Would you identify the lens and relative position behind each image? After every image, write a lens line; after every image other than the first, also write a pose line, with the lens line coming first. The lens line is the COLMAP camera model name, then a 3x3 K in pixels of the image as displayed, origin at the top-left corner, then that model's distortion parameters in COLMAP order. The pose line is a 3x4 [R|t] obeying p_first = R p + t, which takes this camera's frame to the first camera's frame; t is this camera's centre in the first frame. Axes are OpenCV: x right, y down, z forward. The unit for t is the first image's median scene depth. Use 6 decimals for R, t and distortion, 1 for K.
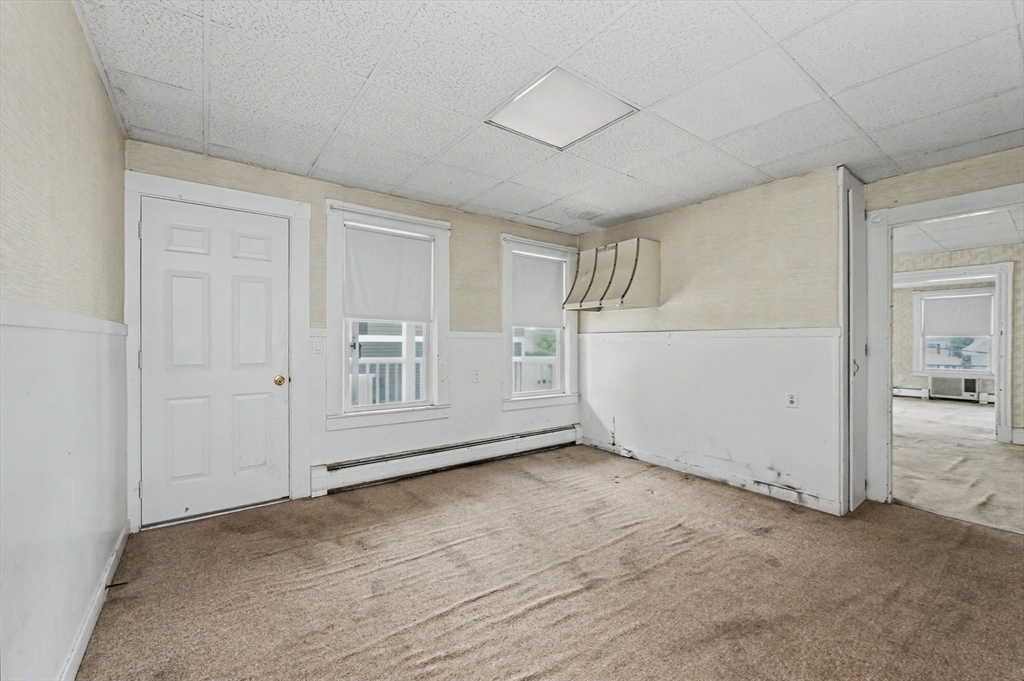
lens RADIAL K [[426.4, 0, 511.8], [0, 426.4, 341.8], [0, 0, 1]] dist [-0.000564, -0.000822]
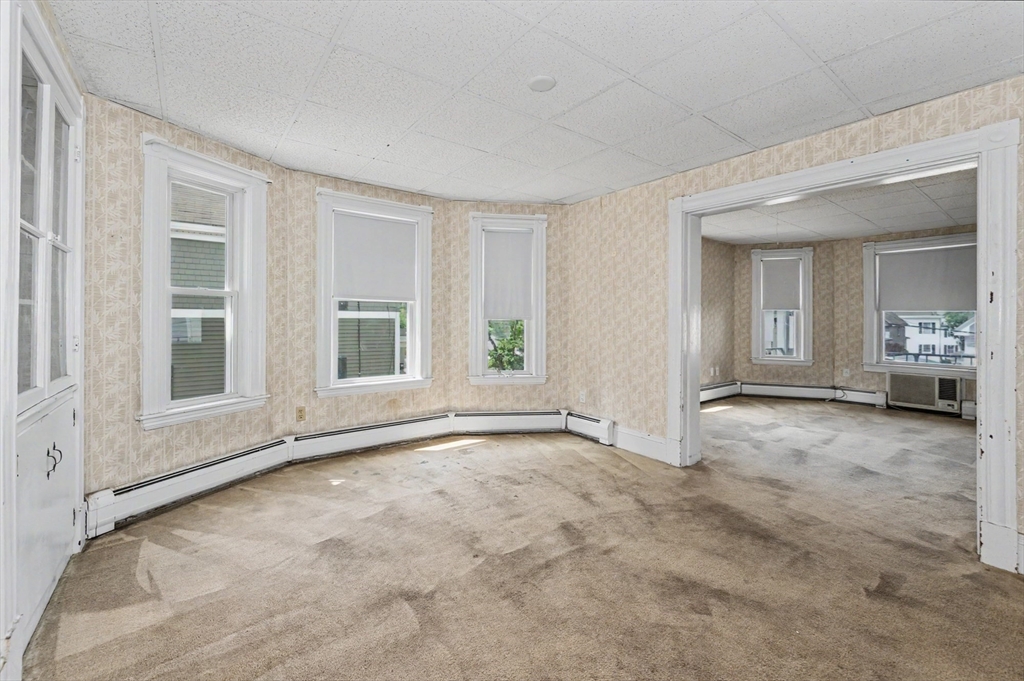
lens RADIAL K [[426.4, 0, 531.0], [0, 426.4, 315.0], [0, 0, 1]] dist [-0.000564, -0.000822]
pose [[0.999673, -0.000549, 0.025577, 0.430138], [0.000967, 0.999866, -0.016365, 0.004039], [-0.025565, 0.016384, 0.999539, 0.372371]]
